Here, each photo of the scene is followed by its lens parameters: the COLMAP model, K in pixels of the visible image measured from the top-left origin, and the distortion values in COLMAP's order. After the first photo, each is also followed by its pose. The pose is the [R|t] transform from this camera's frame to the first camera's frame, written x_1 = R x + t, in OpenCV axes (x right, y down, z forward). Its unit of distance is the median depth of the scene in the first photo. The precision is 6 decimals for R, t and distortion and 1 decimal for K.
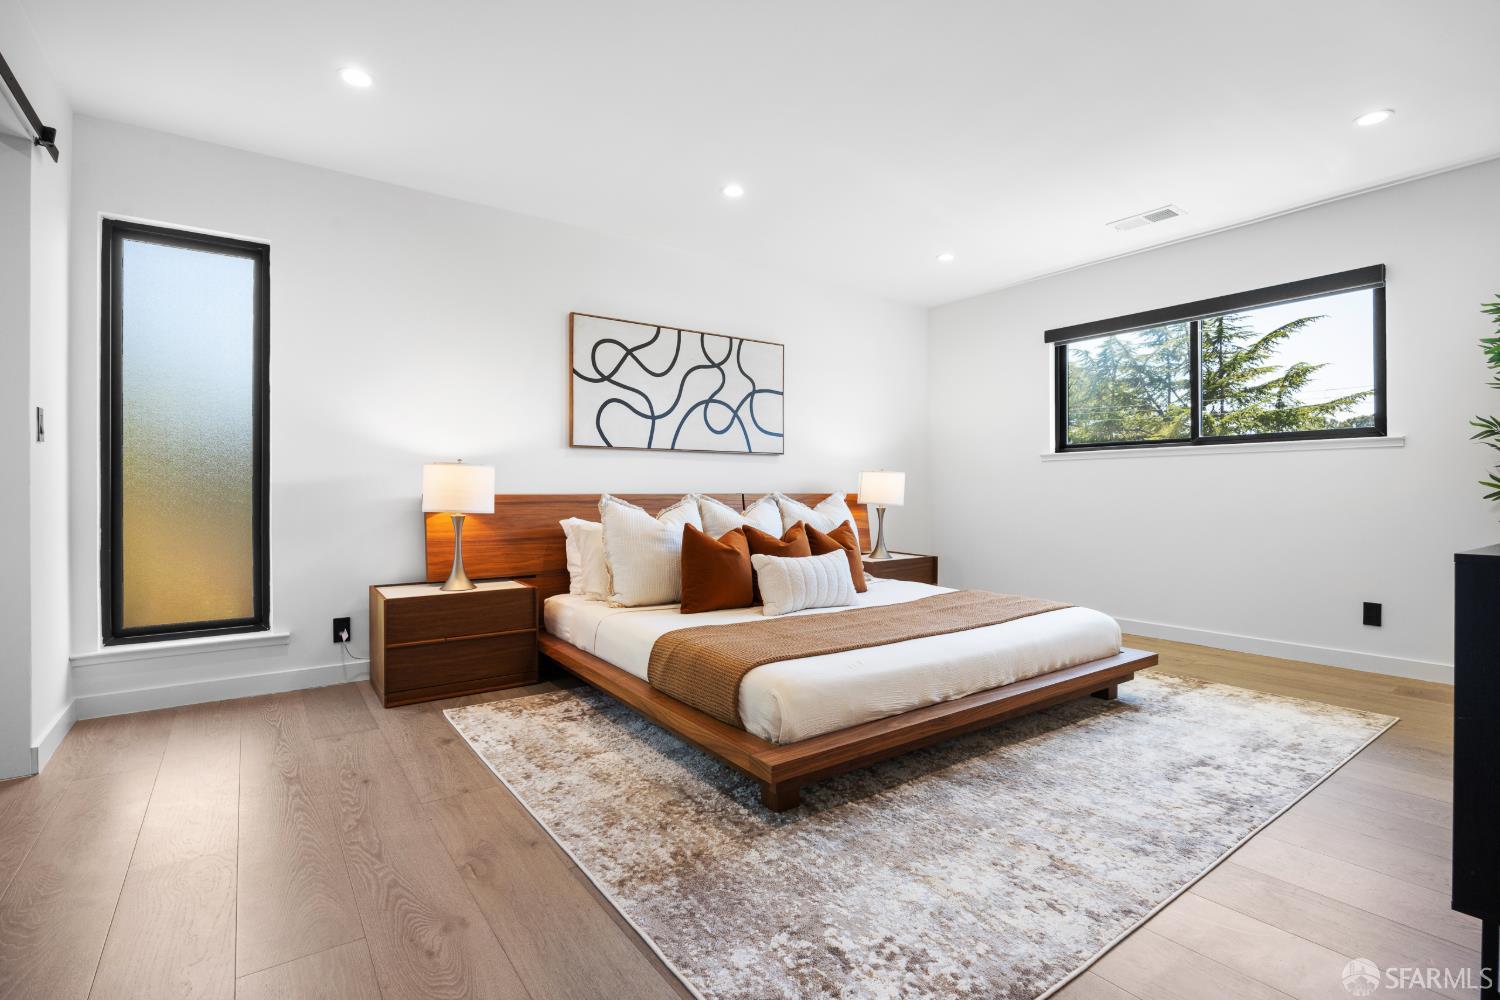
lens RADIAL K [[709.2, 0, 754.1], [0, 709.2, 495.4], [0, 0, 1]] dist [-0.016421, 0.002987]
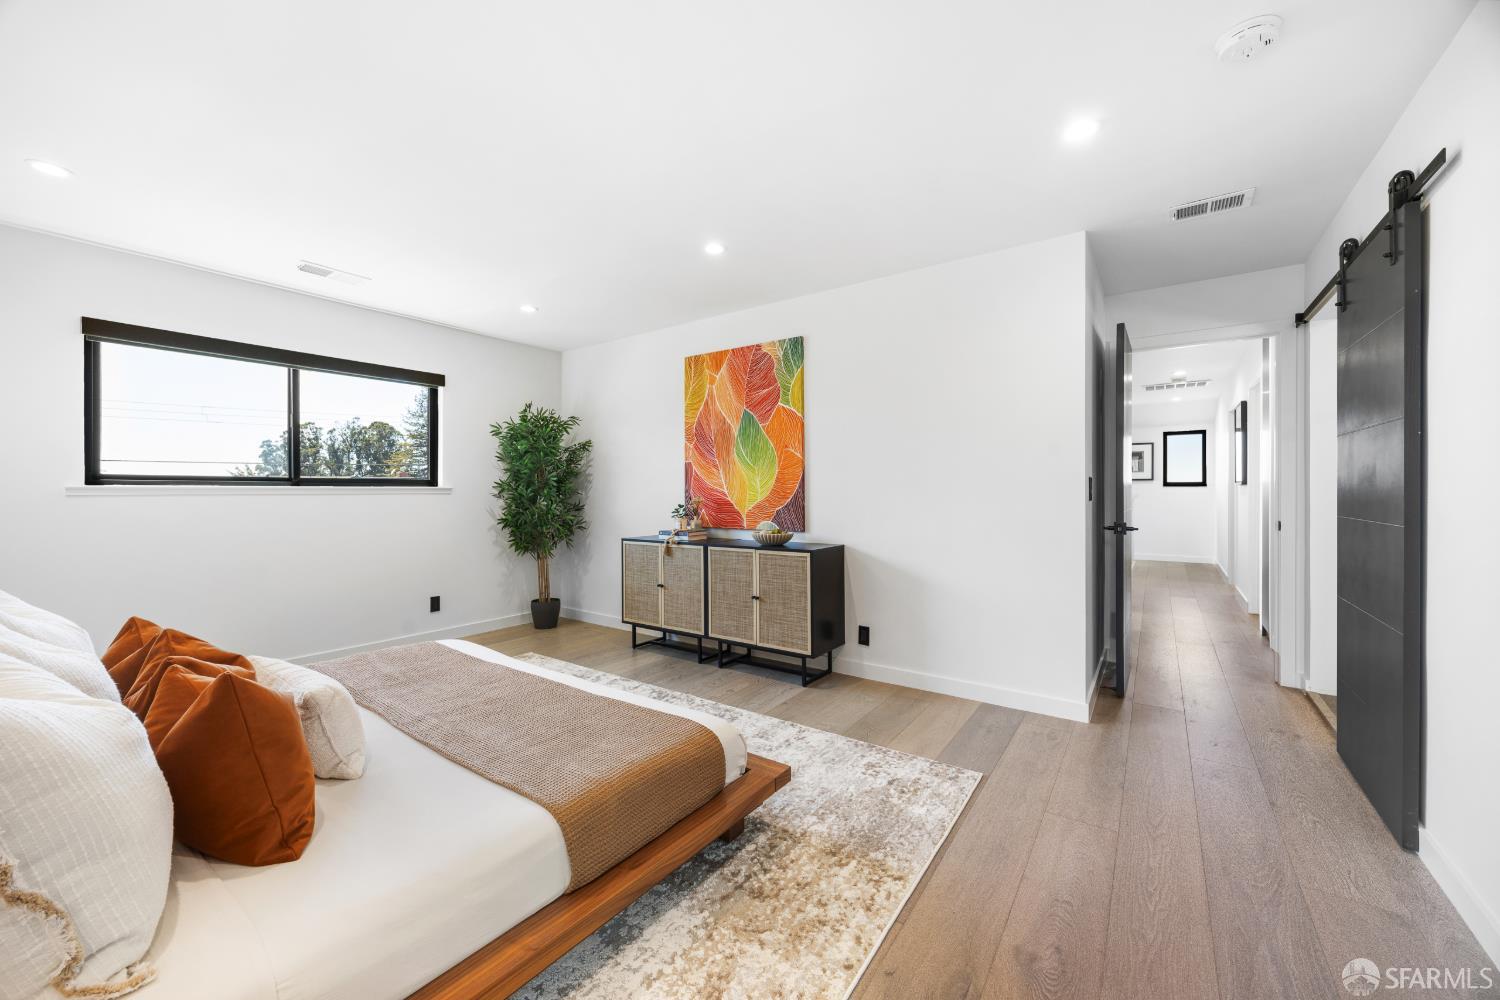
lens RADIAL K [[580.2, 0, 749.4], [0, 580.2, 494.6], [0, 0, 1]] dist [-0.009960, 0.000081]
pose [[-0.328504, -0.002370, 0.944500, -0.877084], [0.006993, 0.999963, 0.004942, -0.115147], [-0.944477, 0.008228, -0.328475, 1.299771]]
